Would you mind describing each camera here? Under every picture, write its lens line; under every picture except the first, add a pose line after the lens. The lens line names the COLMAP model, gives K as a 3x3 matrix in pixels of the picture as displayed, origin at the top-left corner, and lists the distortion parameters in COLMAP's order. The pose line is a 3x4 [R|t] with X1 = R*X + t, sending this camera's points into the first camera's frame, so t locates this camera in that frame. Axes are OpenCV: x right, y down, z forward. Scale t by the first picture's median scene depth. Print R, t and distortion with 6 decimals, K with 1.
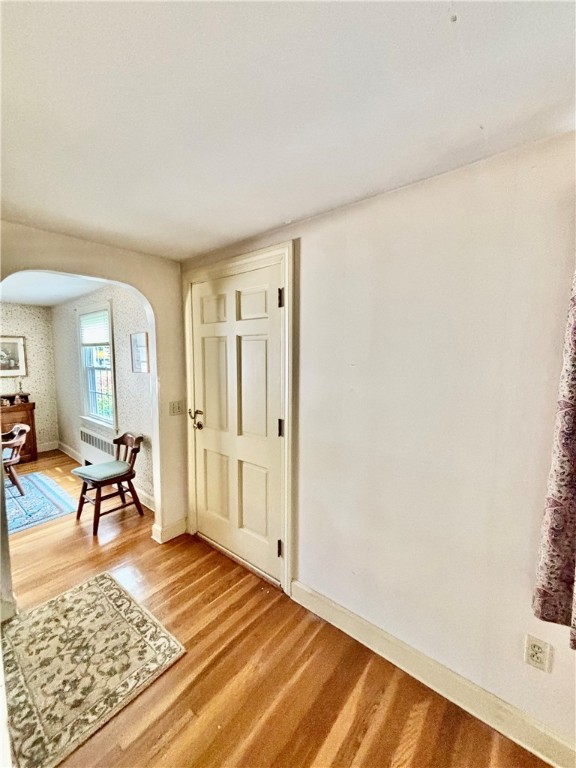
lens RADIAL K [[309.8, 0, 289.7], [0, 309.8, 381.8], [0, 0, 1]] dist [-0.000663, 0.000647]
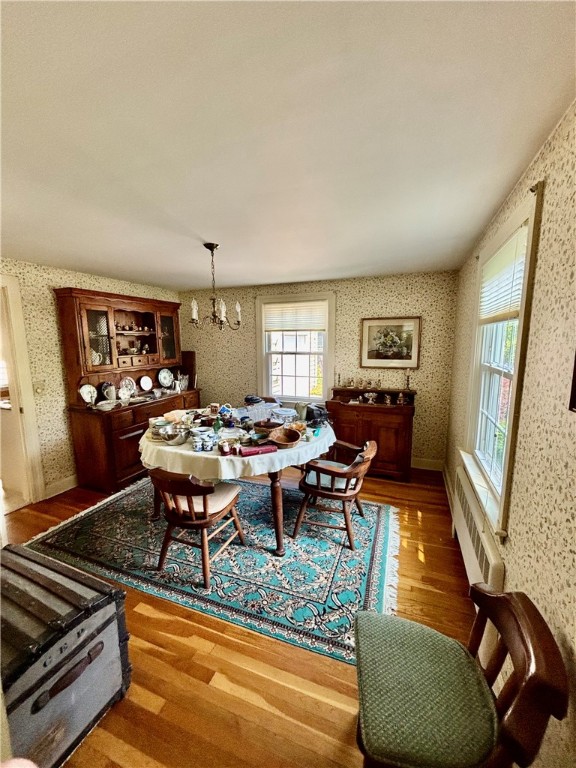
lens RADIAL K [[309.8, 0, 290.6], [0, 309.8, 382.2], [0, 0, 1]] dist [-0.000663, 0.000647]
pose [[0.309969, 0.123780, -0.942655, -0.233511], [-0.080586, 0.991341, 0.103675, -0.040597], [0.947325, 0.043829, 0.317260, 0.486000]]
